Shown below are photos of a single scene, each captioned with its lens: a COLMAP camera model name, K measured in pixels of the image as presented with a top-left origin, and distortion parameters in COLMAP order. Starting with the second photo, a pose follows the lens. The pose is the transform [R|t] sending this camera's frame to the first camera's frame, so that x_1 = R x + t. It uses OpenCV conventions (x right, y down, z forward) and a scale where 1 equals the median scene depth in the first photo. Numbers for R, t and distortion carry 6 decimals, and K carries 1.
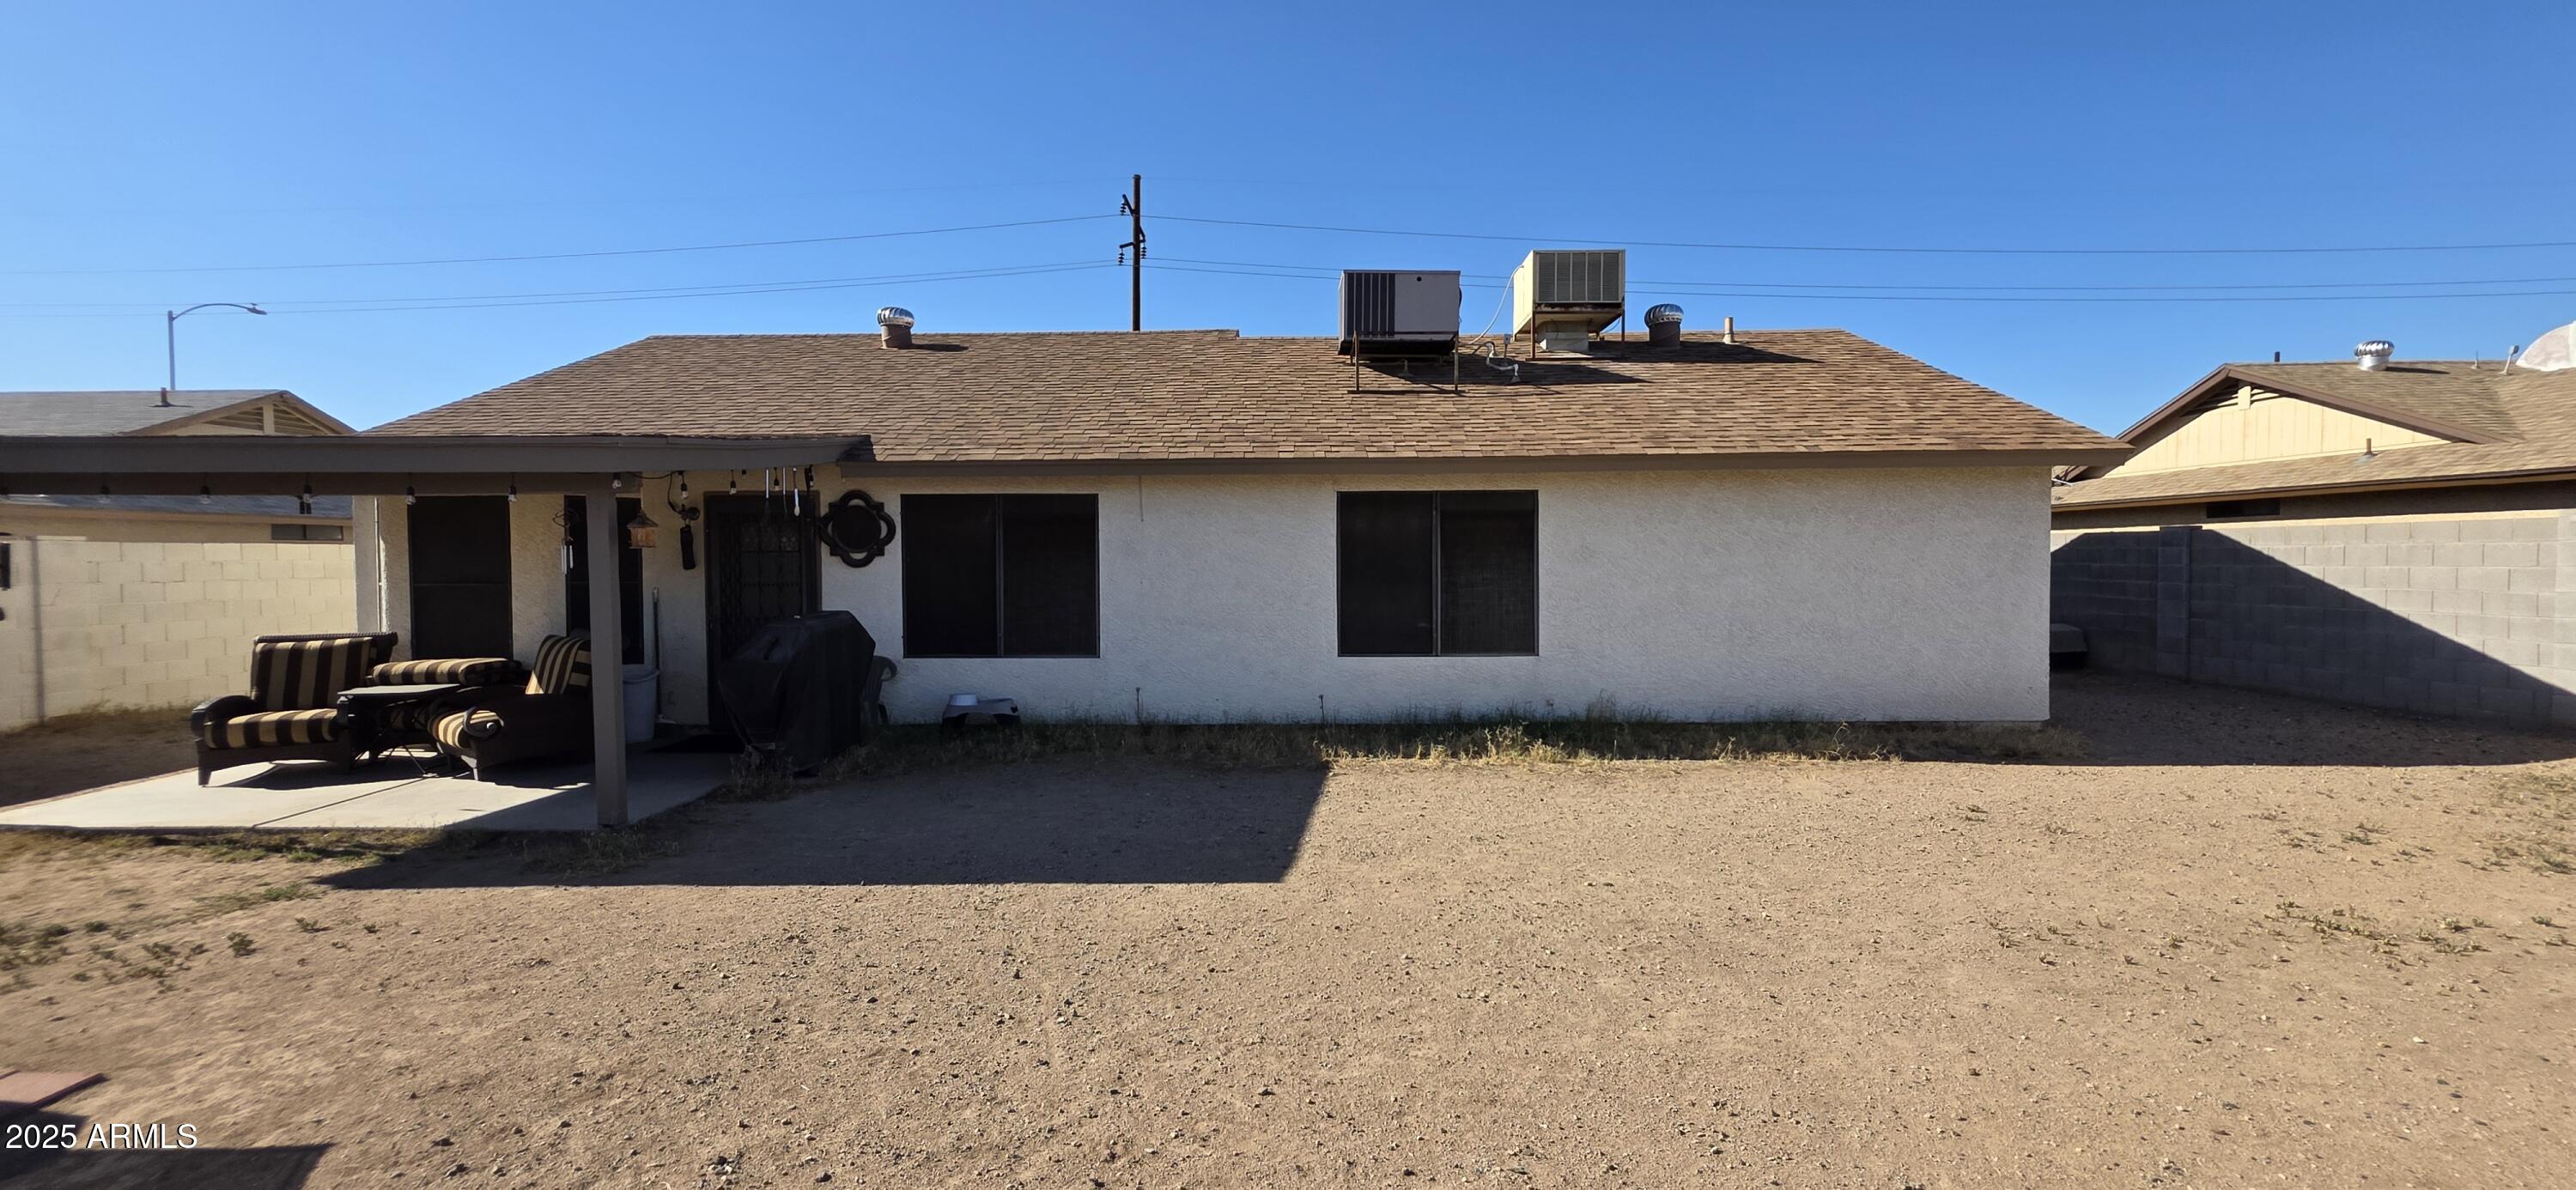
lens RADIAL K [[1031.2, 0, 1284.7], [0, 1031.2, 586.0], [0, 0, 1]] dist [0.000037, 0.000031]
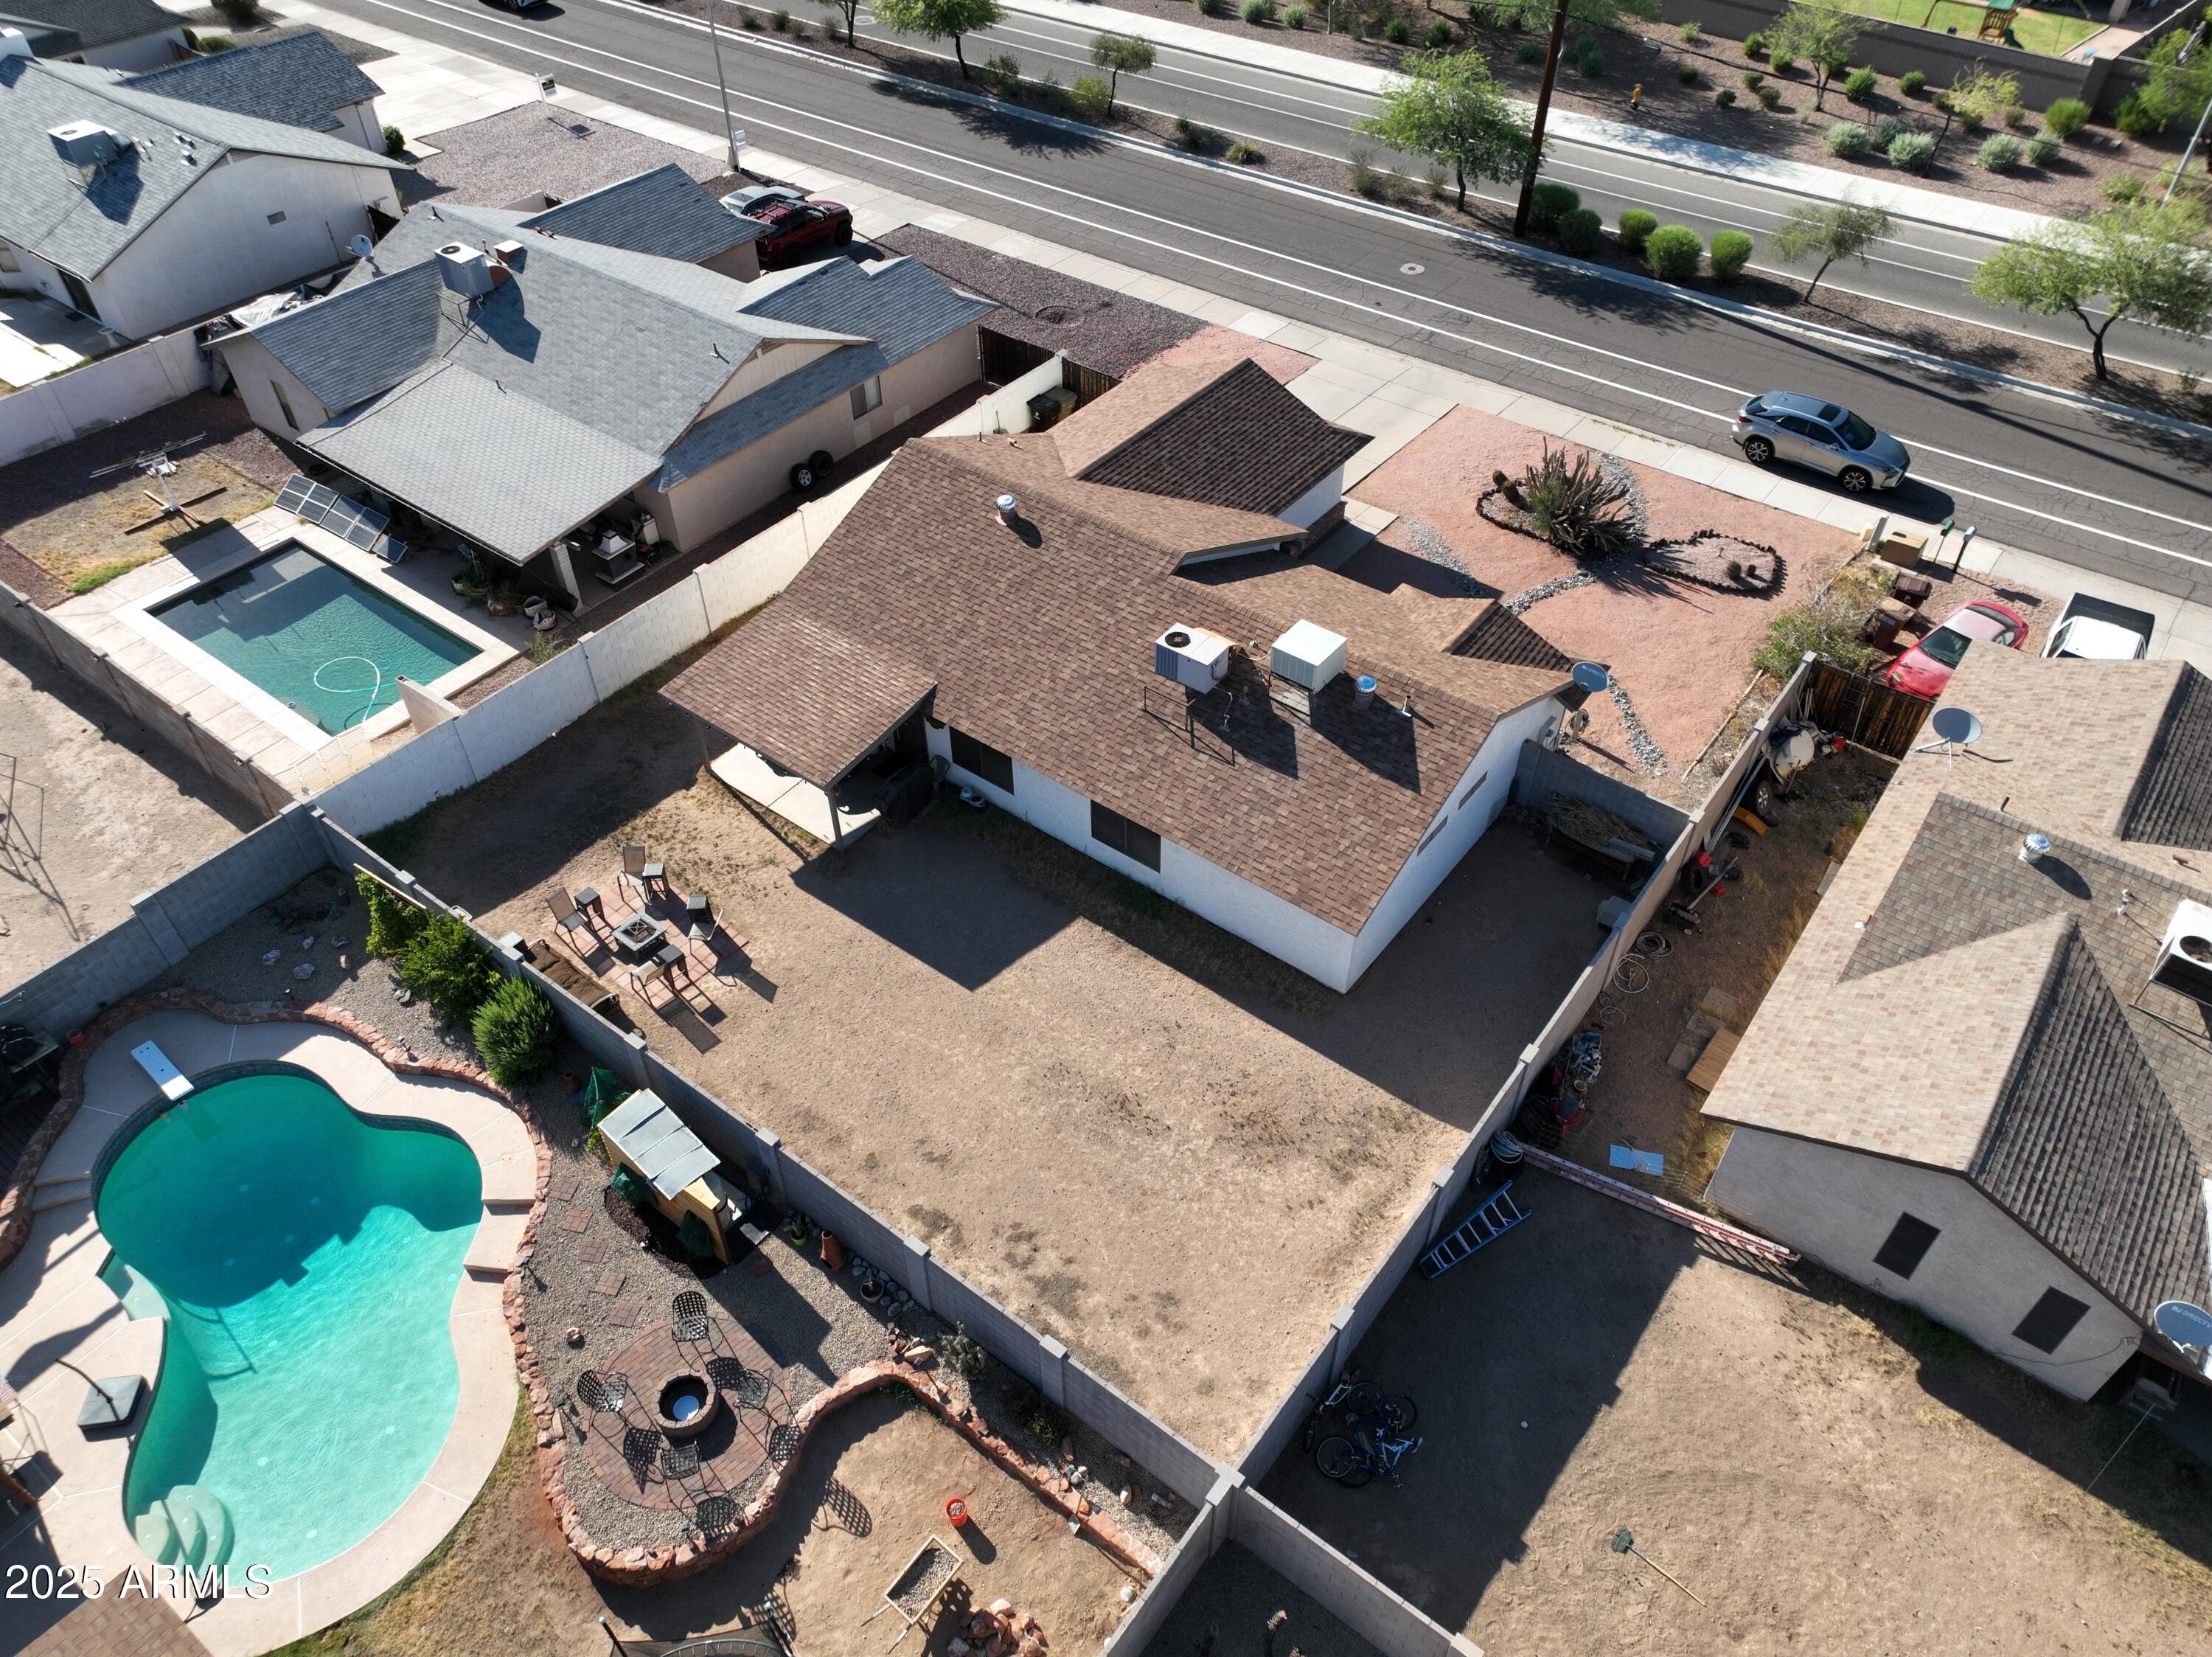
lens RADIAL K [[1561.7, 0, 1110.2], [0, 1561.7, 821.3], [0, 0, 1]] dist [-0.005022, 0.025039]
pose [[0.805384, 0.408448, -0.429566, 1.588406], [-0.014525, 0.738076, 0.674561, -2.341935], [0.592576, -0.537041, 0.600368, -1.083353]]
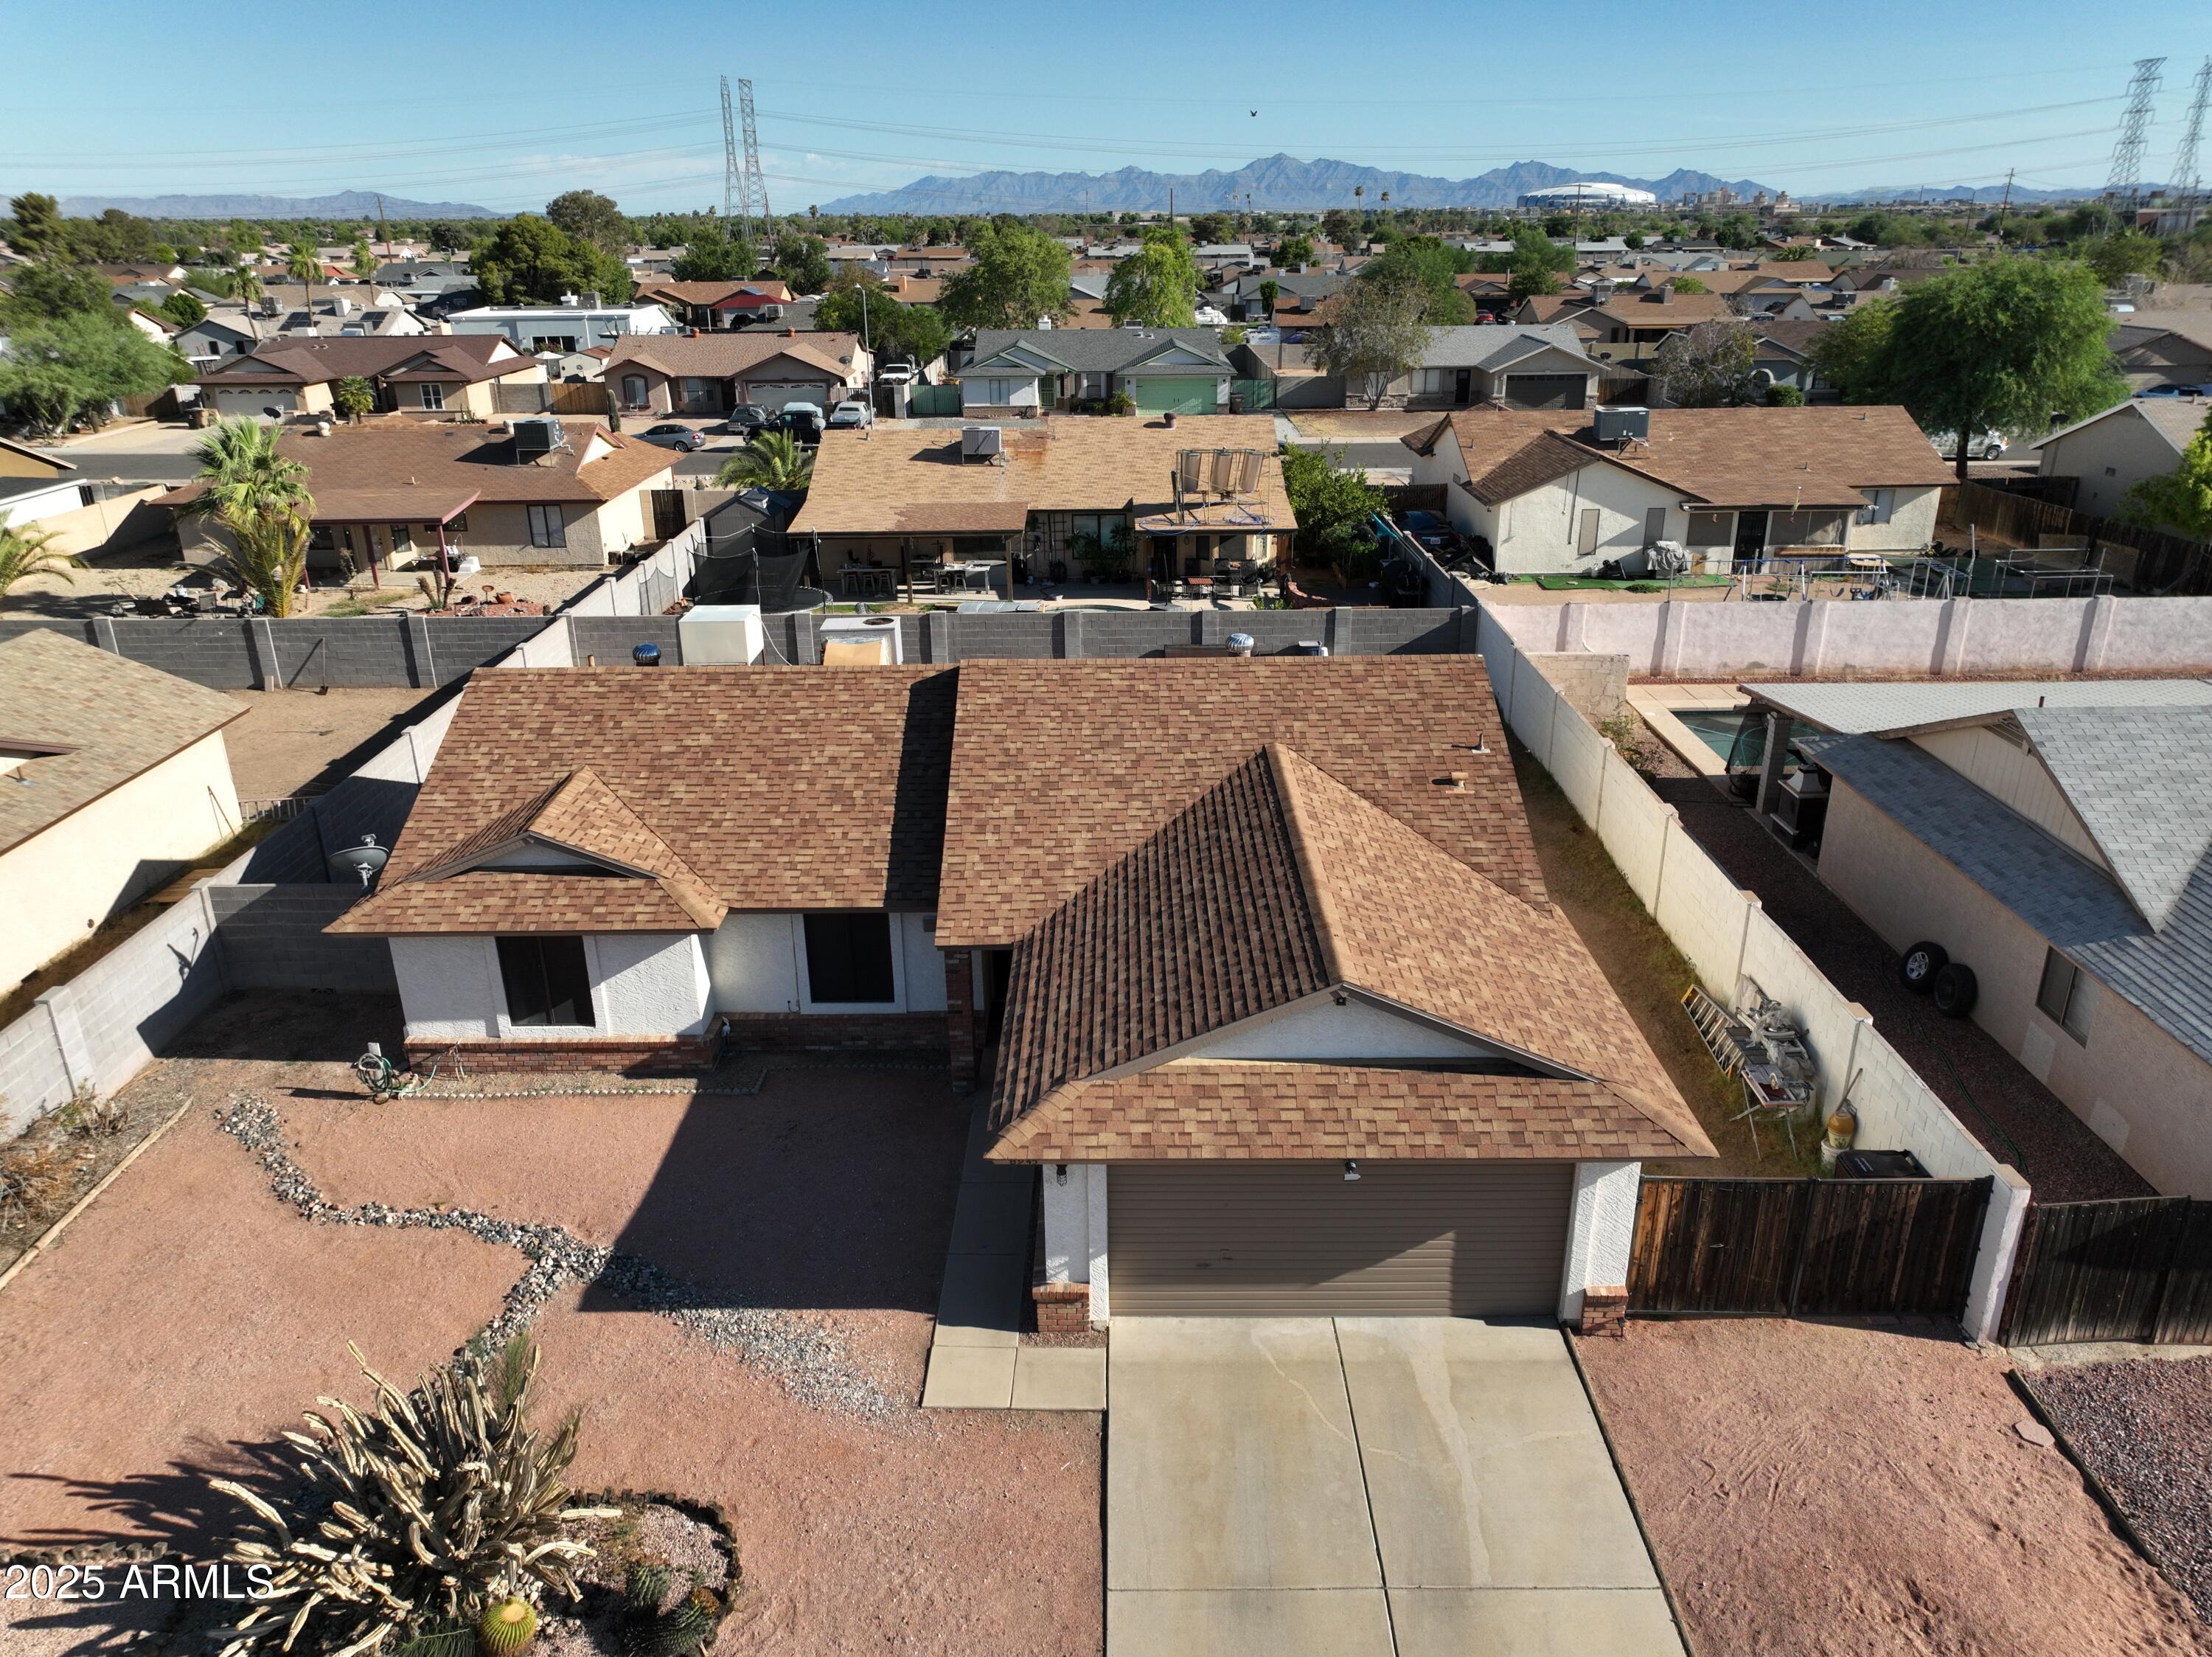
lens RADIAL K [[1561.7, 0, 1105.9], [0, 1561.7, 831.6], [0, 0, 1]] dist [-0.005022, 0.025039]
pose [[-0.999731, 0.022630, -0.004991, -0.290502], [0.018841, 0.919138, 0.393485, -1.127923], [0.013492, 0.393286, -0.919317, 4.008395]]
